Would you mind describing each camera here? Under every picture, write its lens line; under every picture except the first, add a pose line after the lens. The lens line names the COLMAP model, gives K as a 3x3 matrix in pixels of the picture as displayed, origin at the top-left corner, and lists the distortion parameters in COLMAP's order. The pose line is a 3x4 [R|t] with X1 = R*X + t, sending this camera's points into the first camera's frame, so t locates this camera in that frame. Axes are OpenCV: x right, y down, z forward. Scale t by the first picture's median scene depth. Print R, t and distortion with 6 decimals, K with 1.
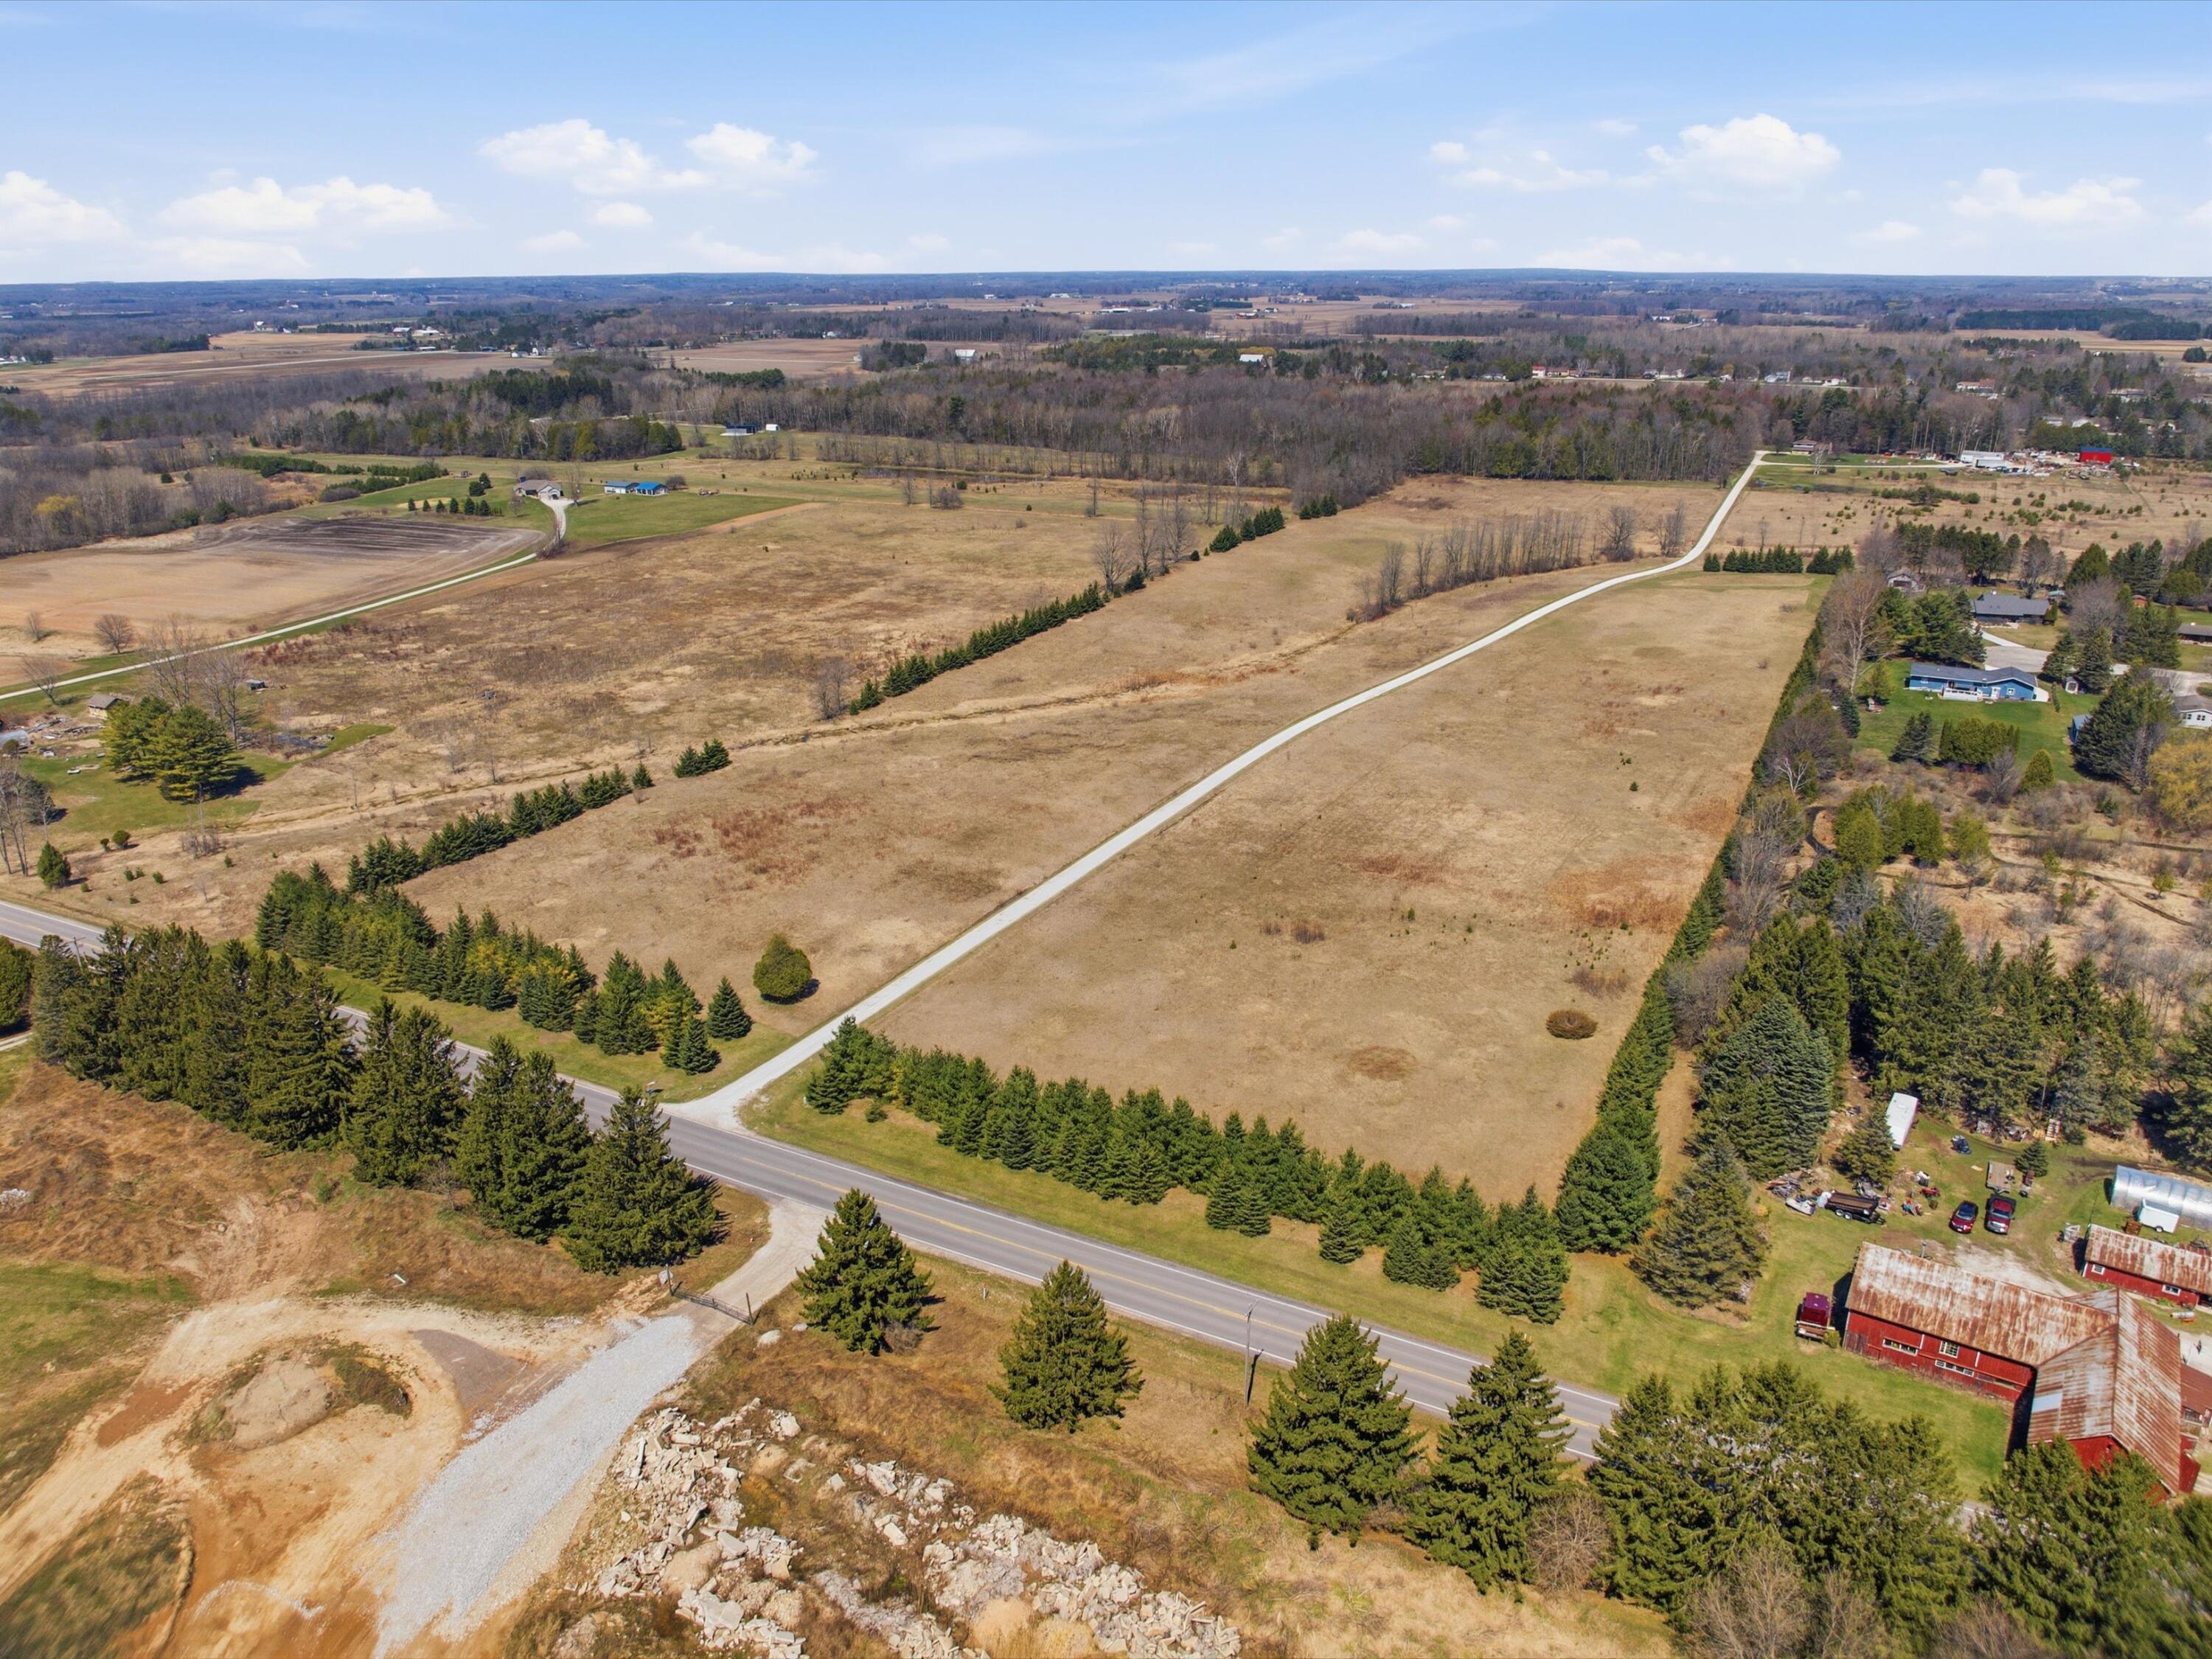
lens RADIAL K [[1561.1, 0, 1110.9], [0, 1561.1, 784.8], [0, 0, 1]] dist [-0.035493, 0.000046]
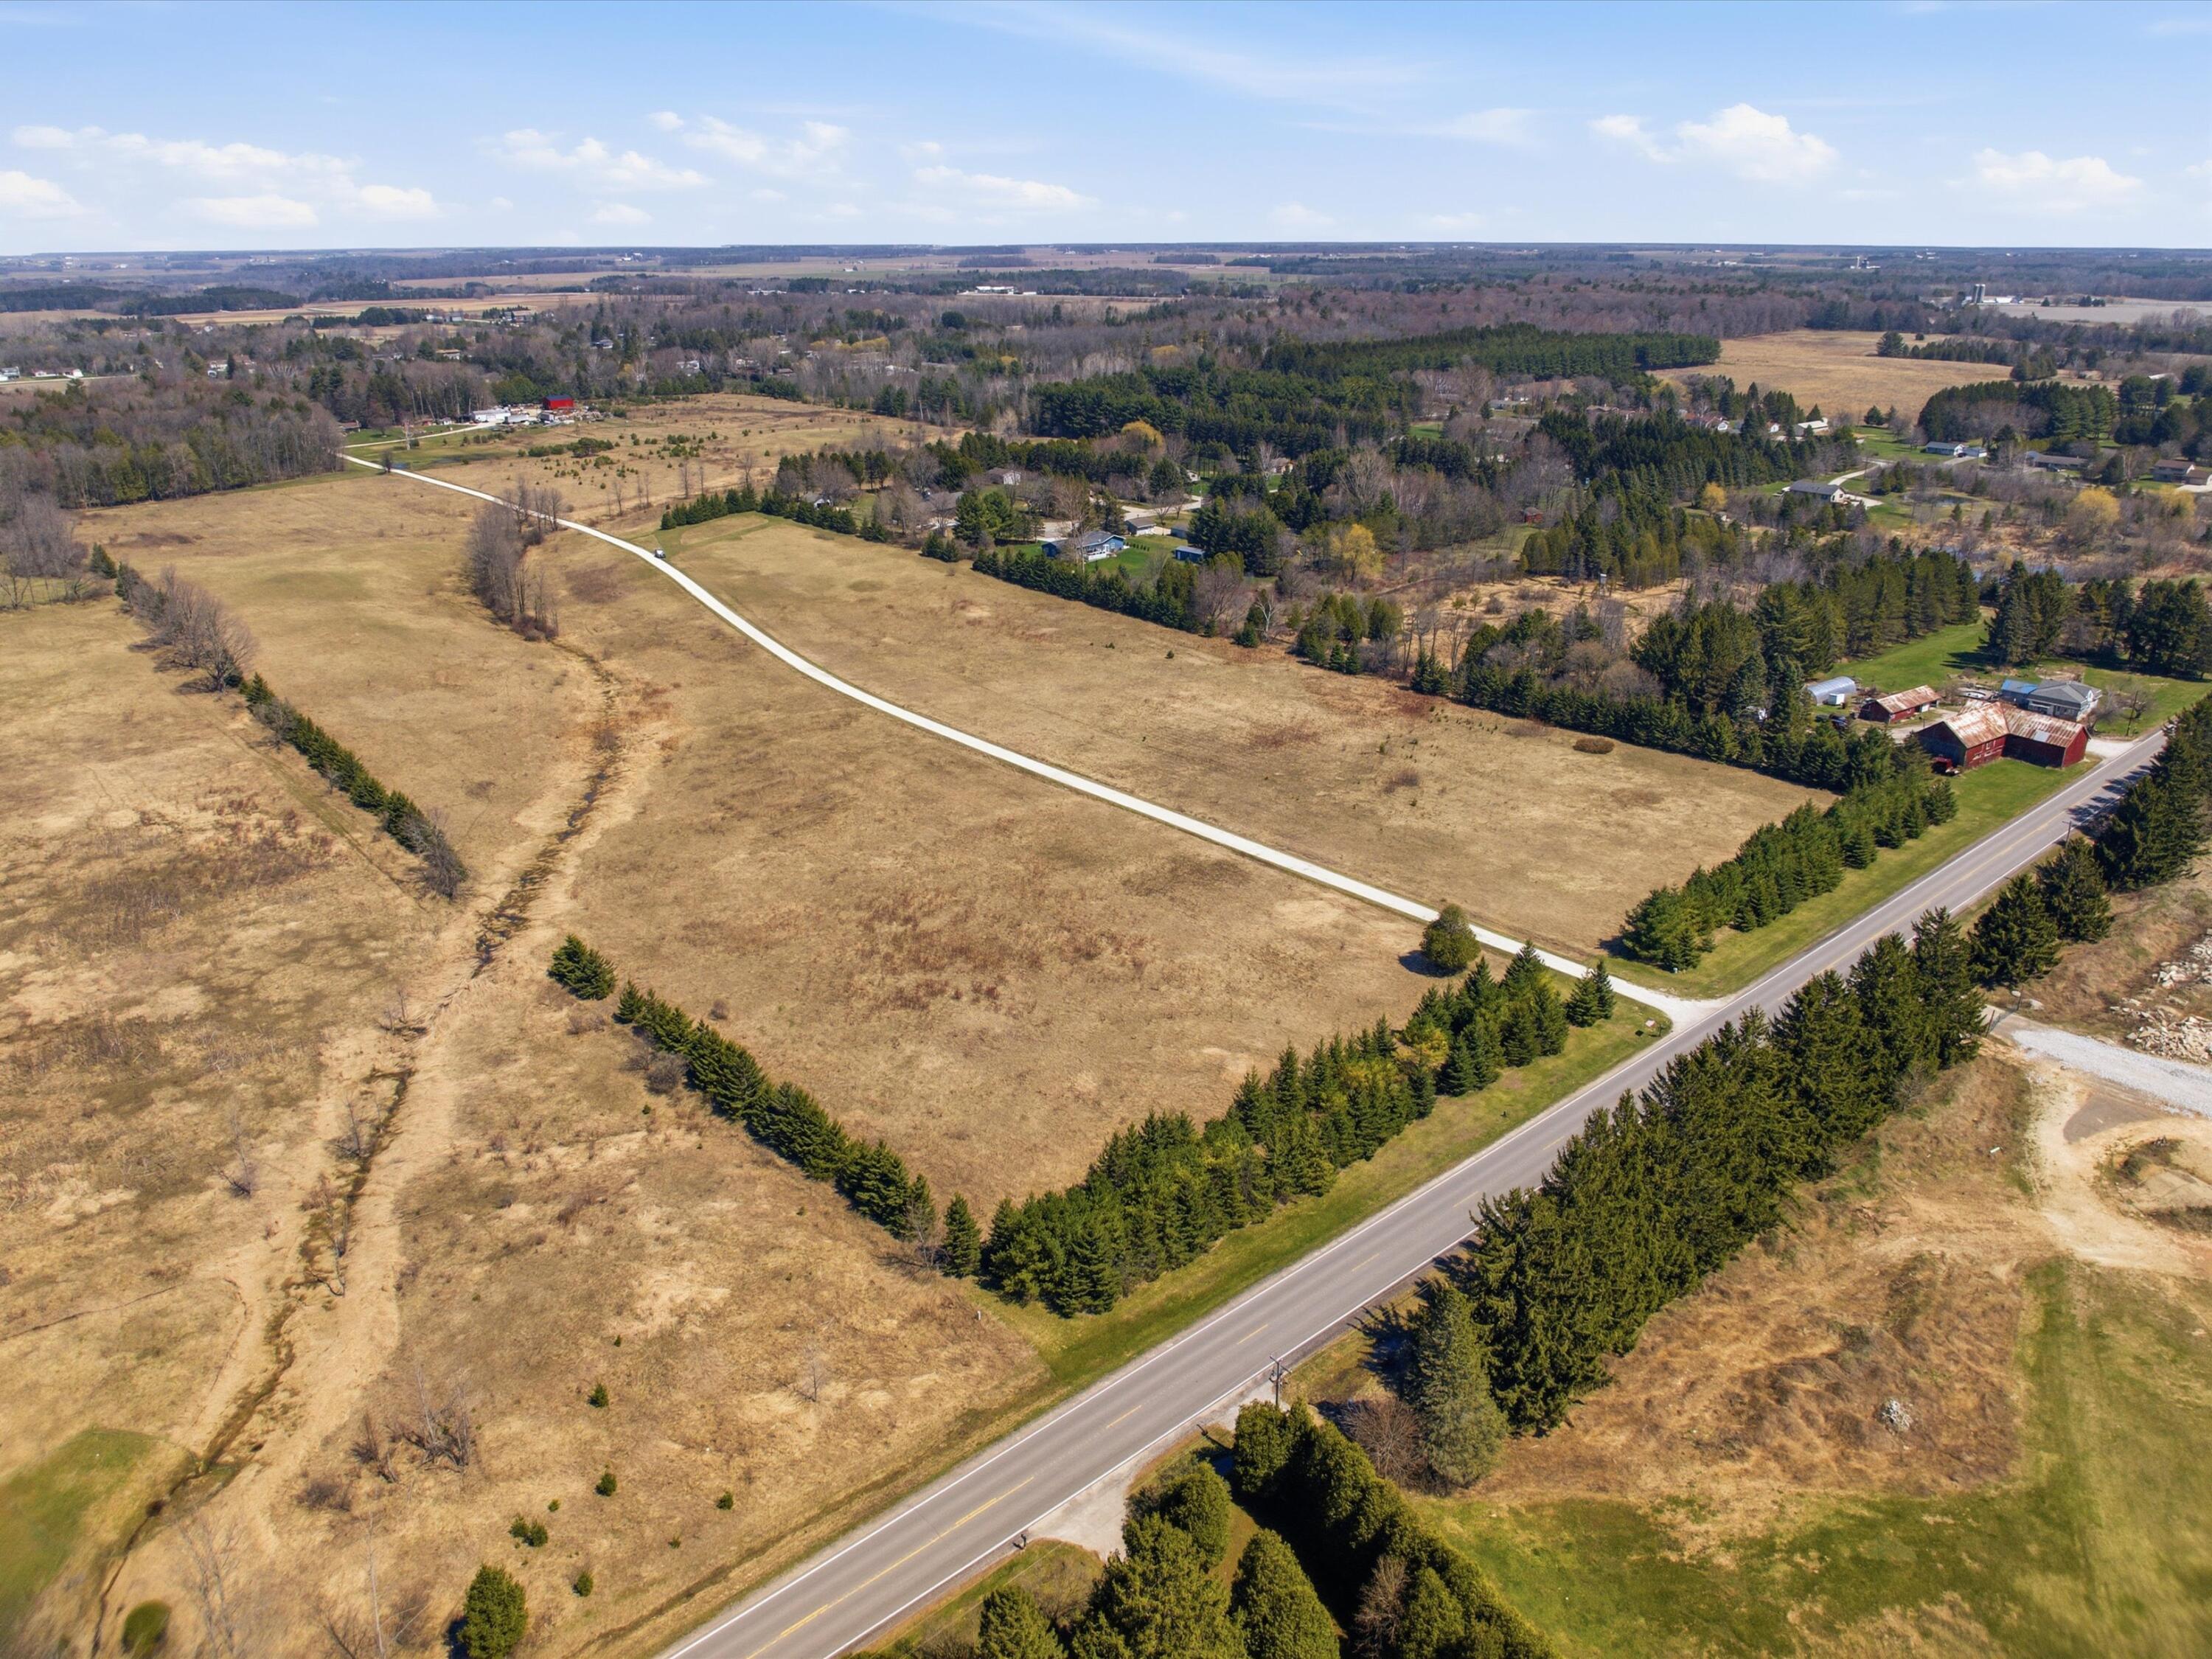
lens RADIAL K [[1591.9, 0, 1108.3], [0, 1591.9, 708.0], [0, 0, 1]] dist [-0.034797, -0.000360]
pose [[0.361158, -0.266430, 0.893633, -0.716985], [0.300418, 0.940465, 0.158981, -0.152882], [-0.882788, 0.211046, 0.419697, 0.459470]]
